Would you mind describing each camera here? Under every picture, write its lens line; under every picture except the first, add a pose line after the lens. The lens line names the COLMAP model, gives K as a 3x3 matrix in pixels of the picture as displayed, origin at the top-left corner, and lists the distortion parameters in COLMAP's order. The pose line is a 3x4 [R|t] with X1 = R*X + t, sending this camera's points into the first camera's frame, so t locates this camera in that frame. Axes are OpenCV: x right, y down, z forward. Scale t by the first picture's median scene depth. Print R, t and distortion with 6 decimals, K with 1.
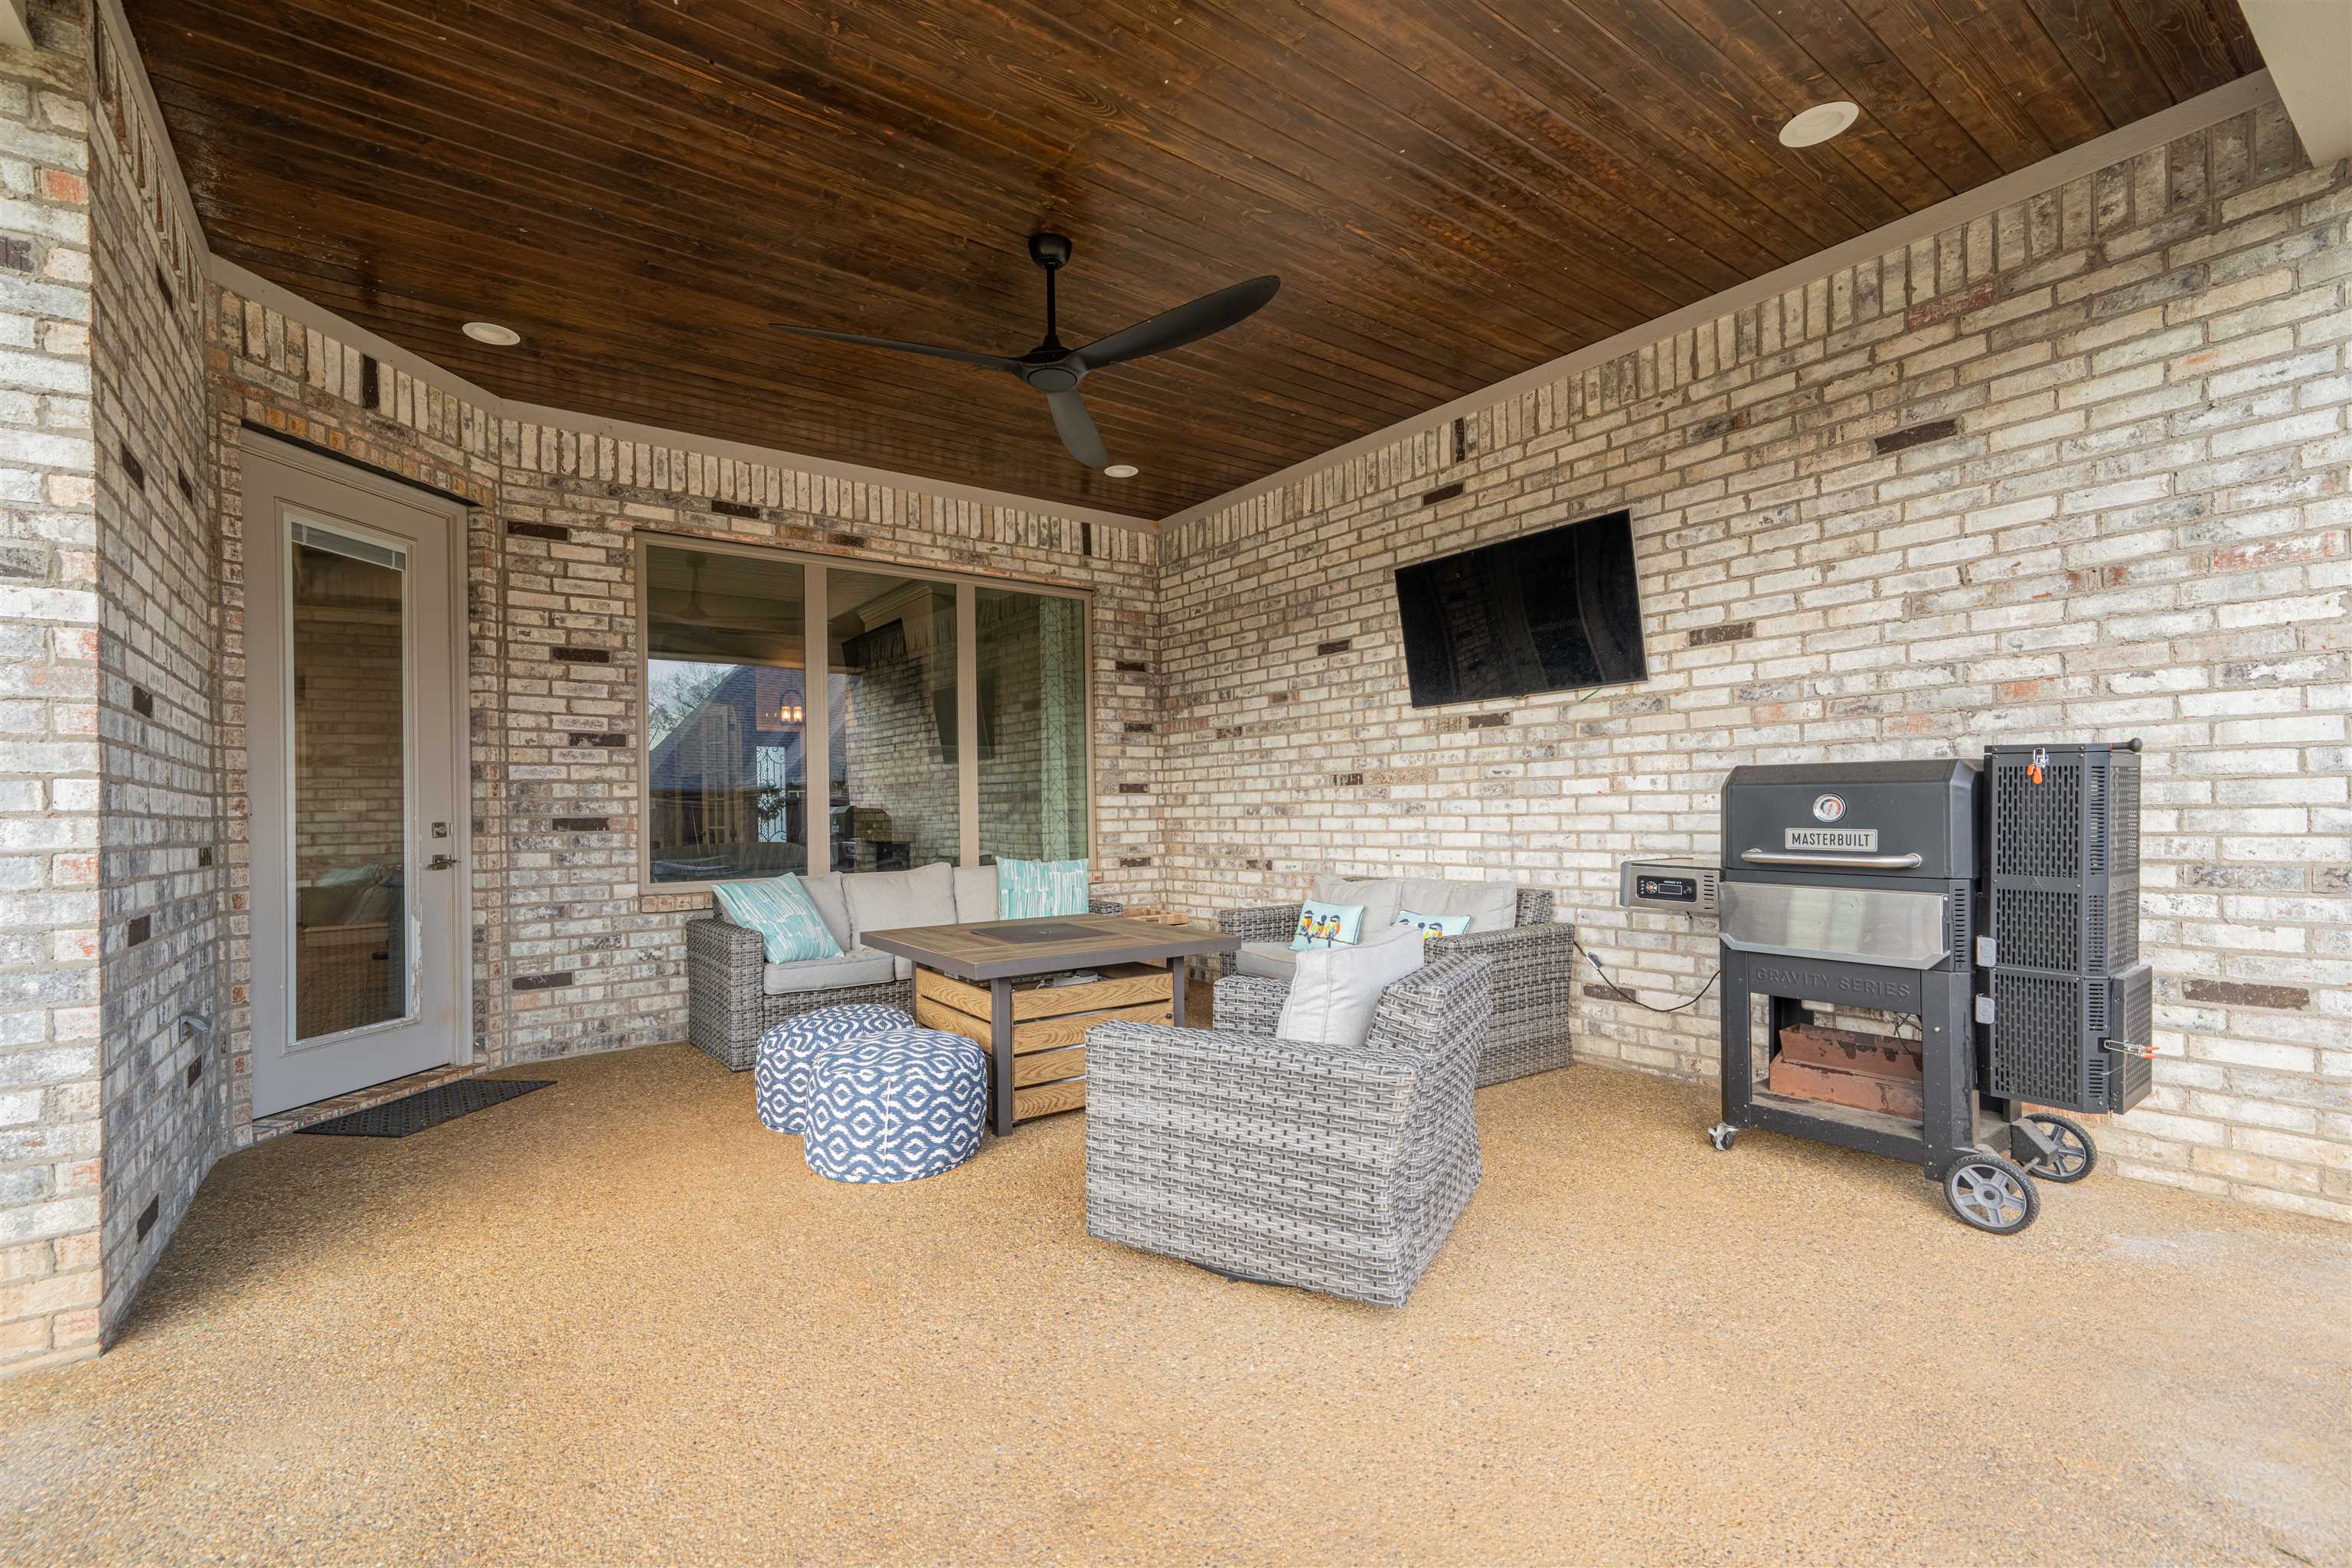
lens RADIAL K [[1047.7, 0, 1167.9], [0, 1047.7, 803.8], [0, 0, 1]] dist [0.002784, 0.000474]
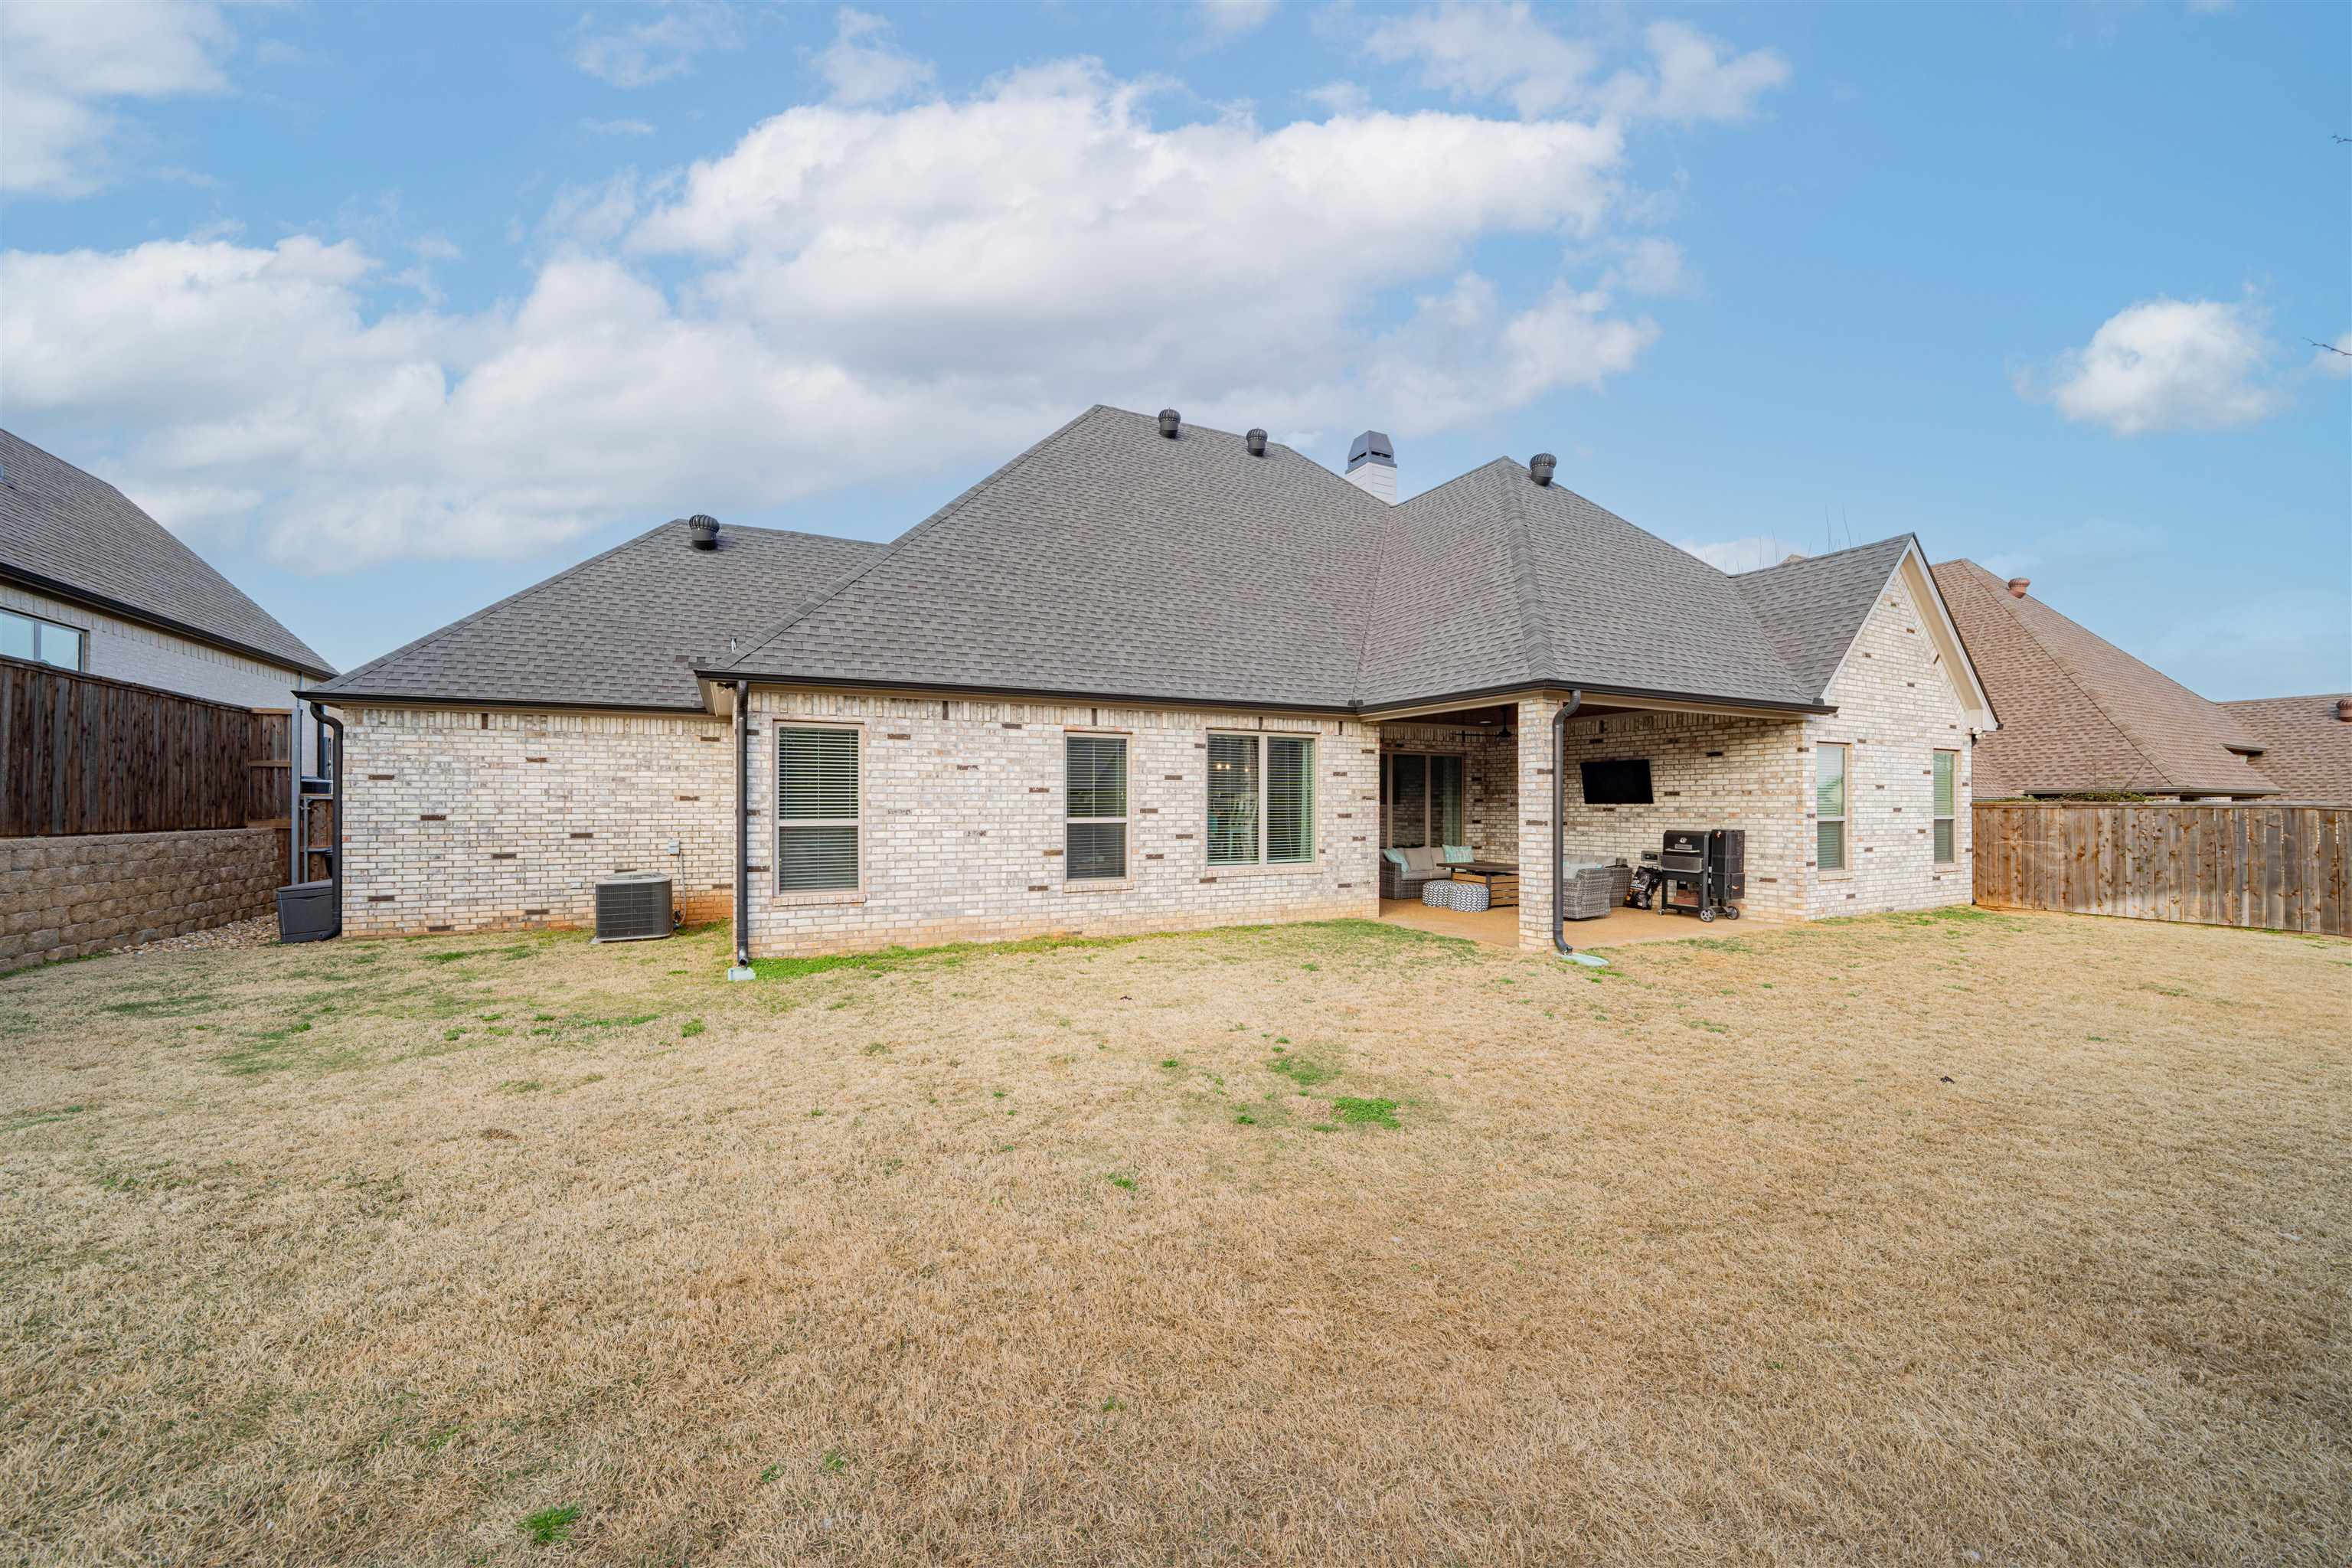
lens RADIAL K [[879.7, 0, 1163.3], [0, 879.7, 794.0], [0, 0, 1]] dist [-0.017809, 0.002808]
pose [[0.984162, 0.018020, -0.176351, -0.672654], [-0.018671, 0.999824, -0.002036, -0.103375], [0.176283, 0.005297, 0.984325, -2.235551]]
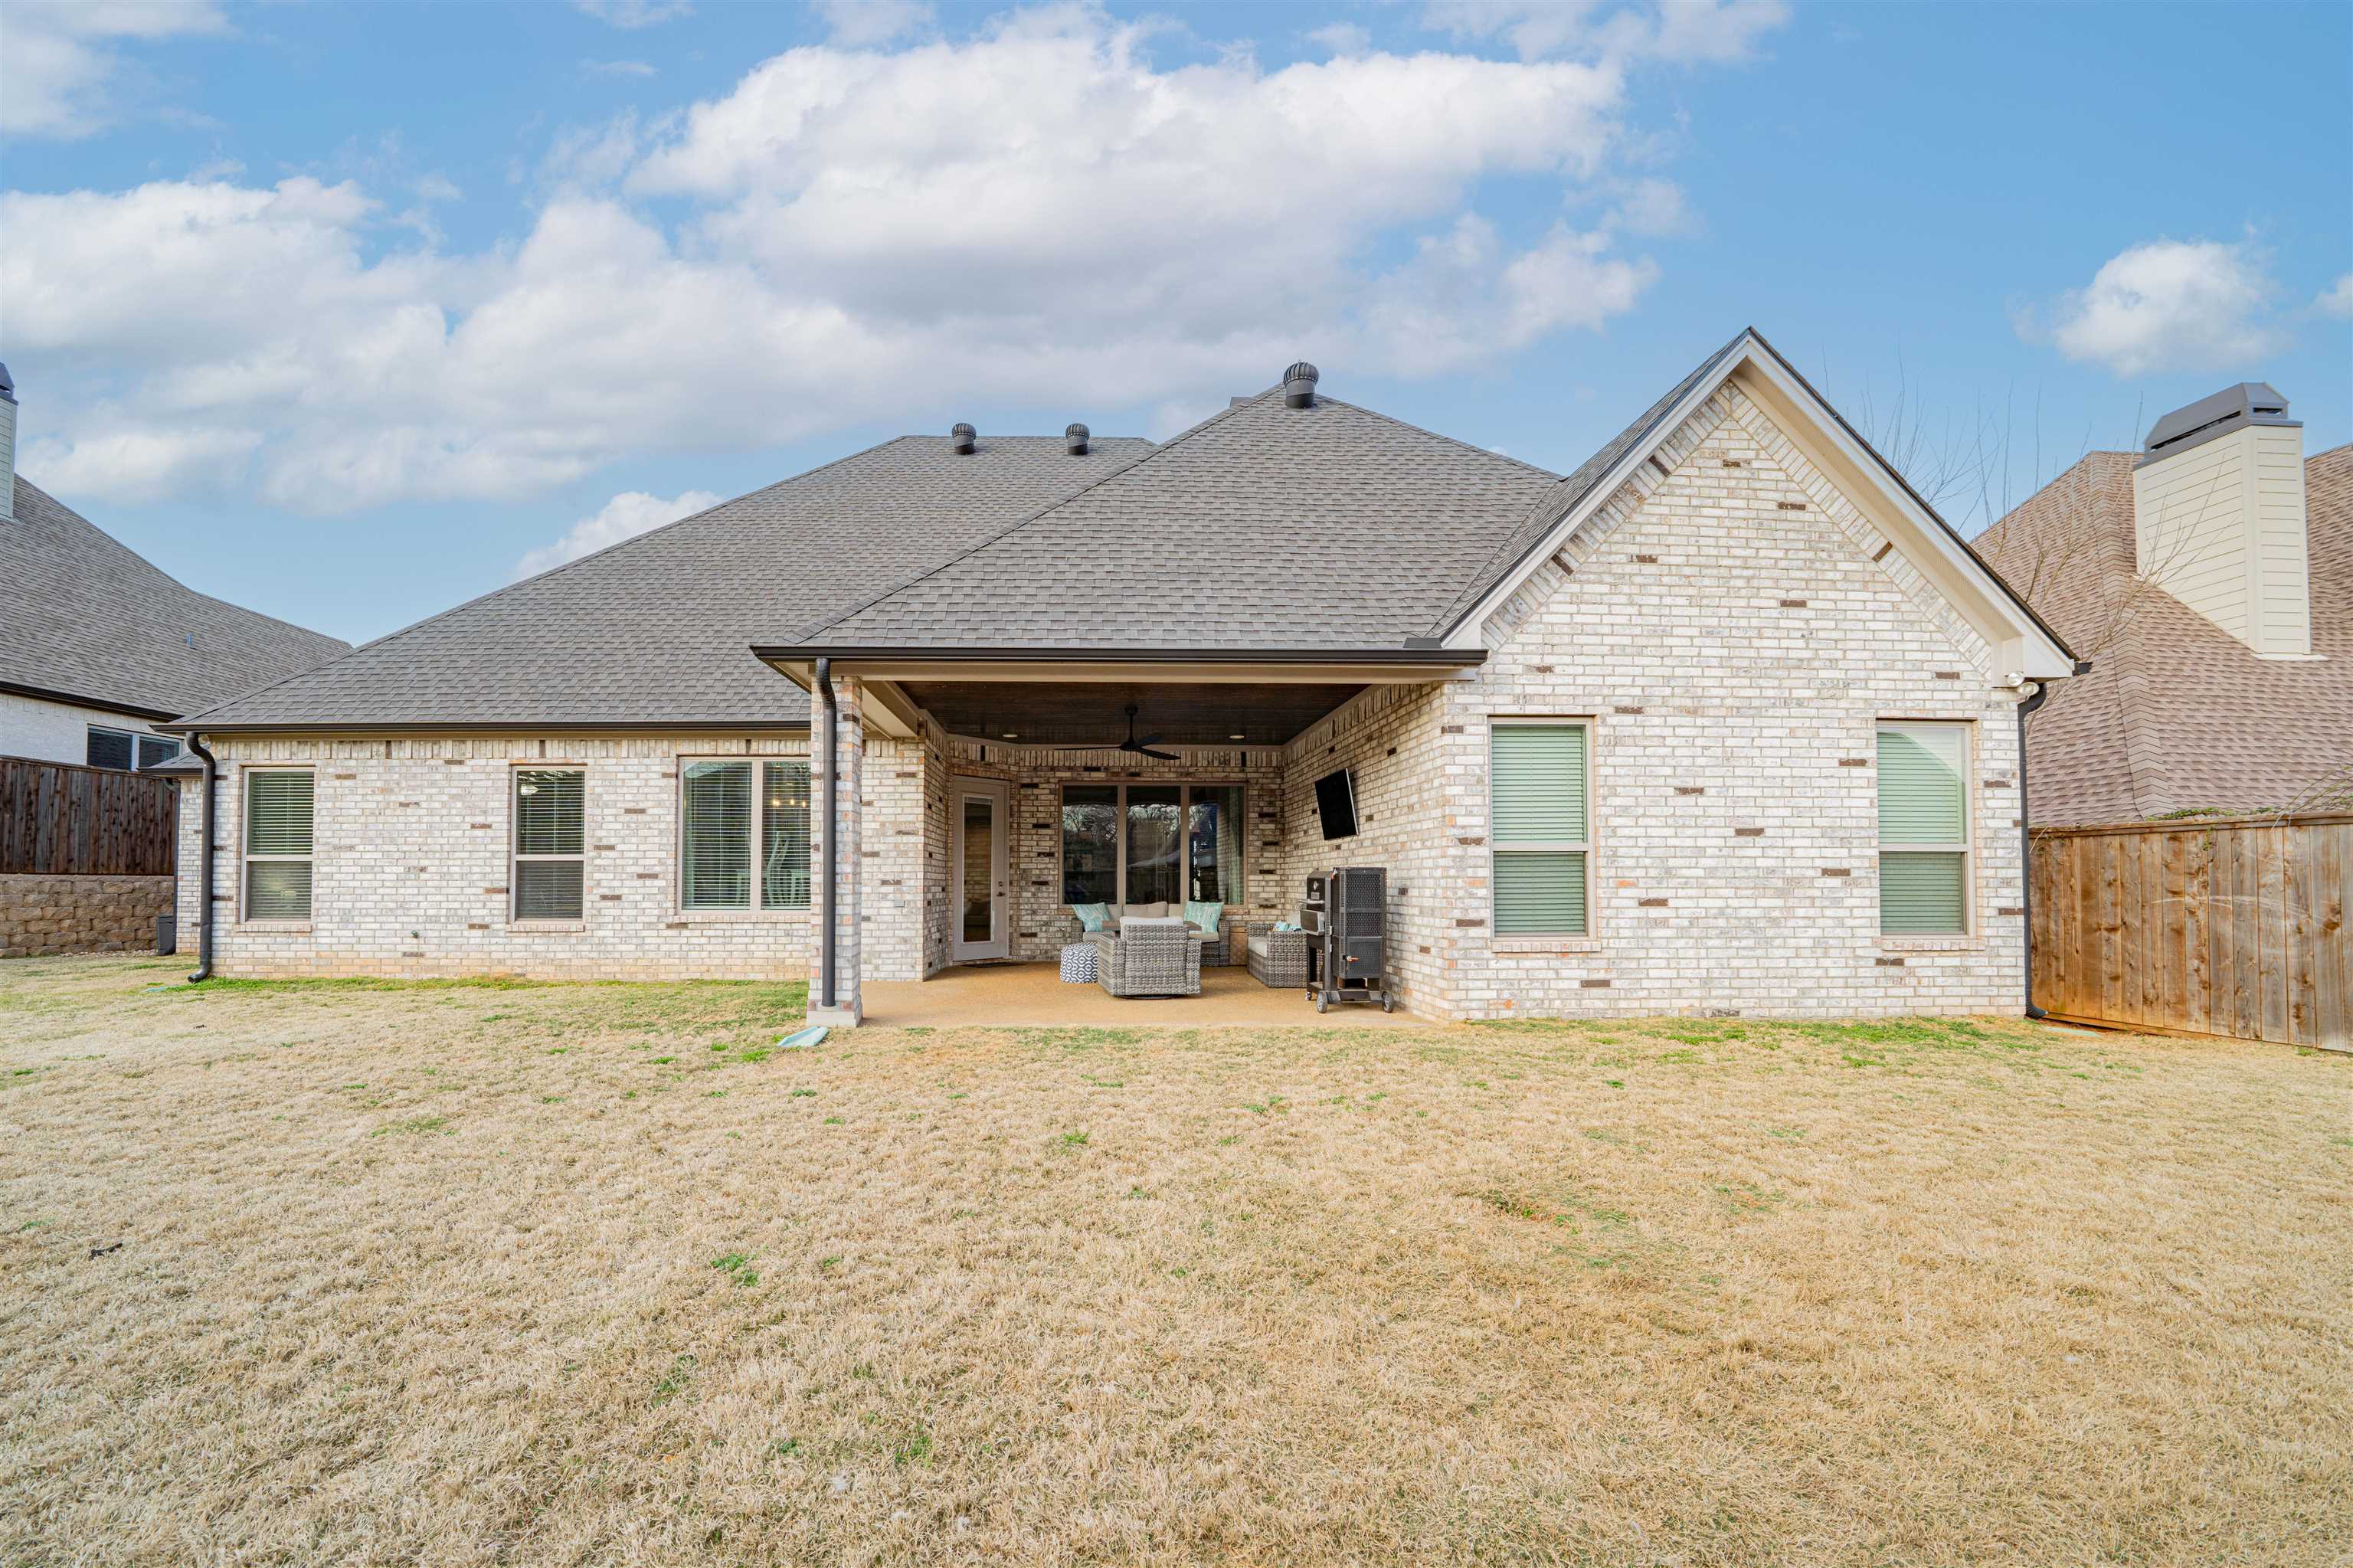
lens RADIAL K [[885.3, 0, 1088.1], [0, 885.3, 857.2], [0, 0, 1]] dist [-0.021926, 0.000105]
pose [[0.813582, 0.003028, -0.581443, 1.069987], [-0.011554, 0.999873, -0.010961, -0.030165], [0.581336, 0.015636, 0.813514, -1.020145]]
